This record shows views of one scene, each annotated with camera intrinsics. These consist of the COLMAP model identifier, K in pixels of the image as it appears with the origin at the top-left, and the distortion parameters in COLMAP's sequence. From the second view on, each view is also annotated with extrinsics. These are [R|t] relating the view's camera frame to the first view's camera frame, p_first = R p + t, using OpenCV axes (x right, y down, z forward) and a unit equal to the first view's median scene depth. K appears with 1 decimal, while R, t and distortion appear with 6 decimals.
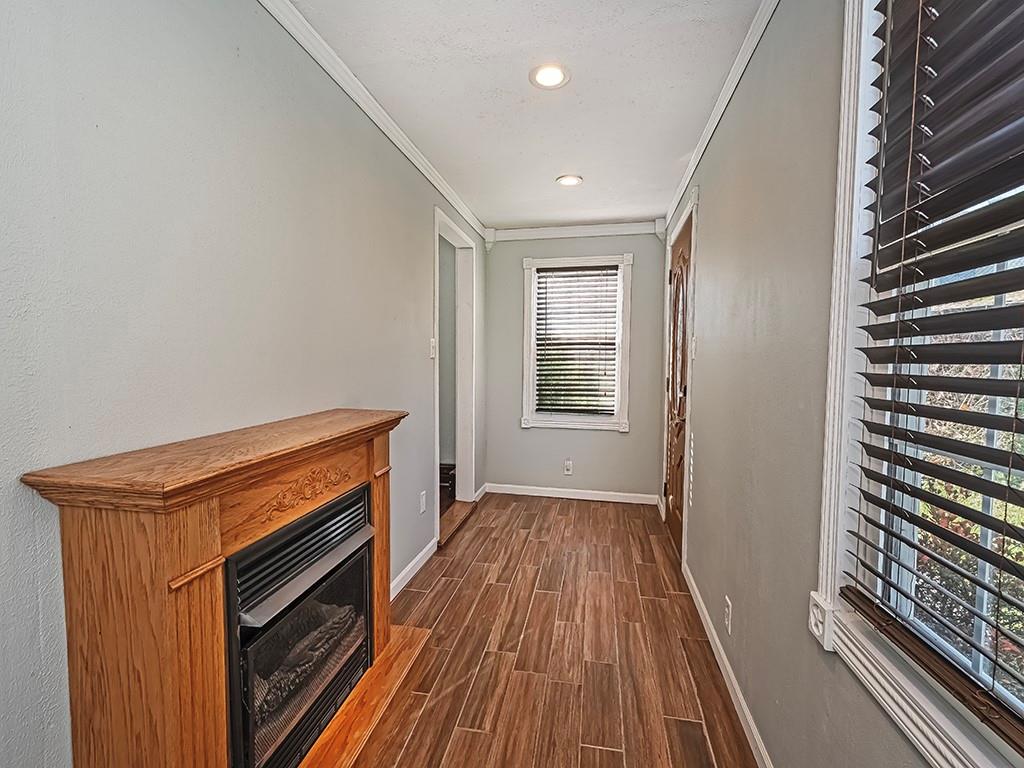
lens RADIAL K [[458.5, 0, 512.0], [0, 458.5, 384.0], [0, 0, 1]] dist [0.002186, 0.000202]
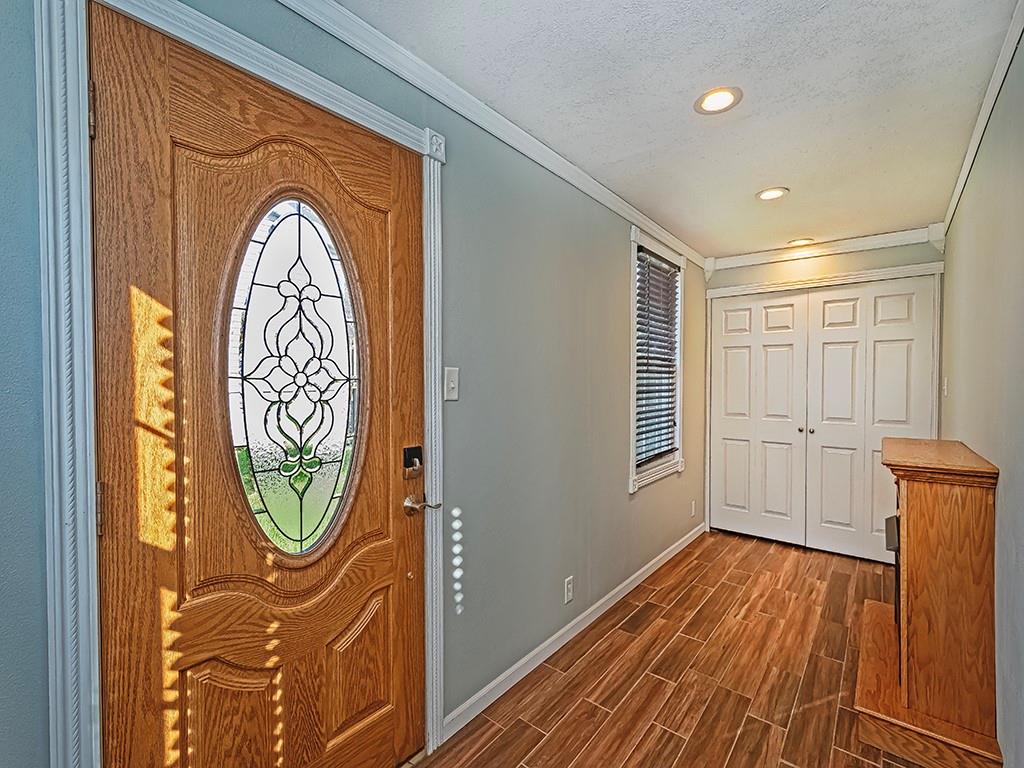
lens RADIAL K [[458.5, 0, 512.0], [0, 458.5, 384.0], [0, 0, 1]] dist [0.002186, 0.000202]
pose [[-0.875540, -0.015767, 0.482888, -0.011580], [0.020133, 0.997409, 0.069071, -0.170625], [-0.482726, 0.070197, -0.872954, 2.064708]]
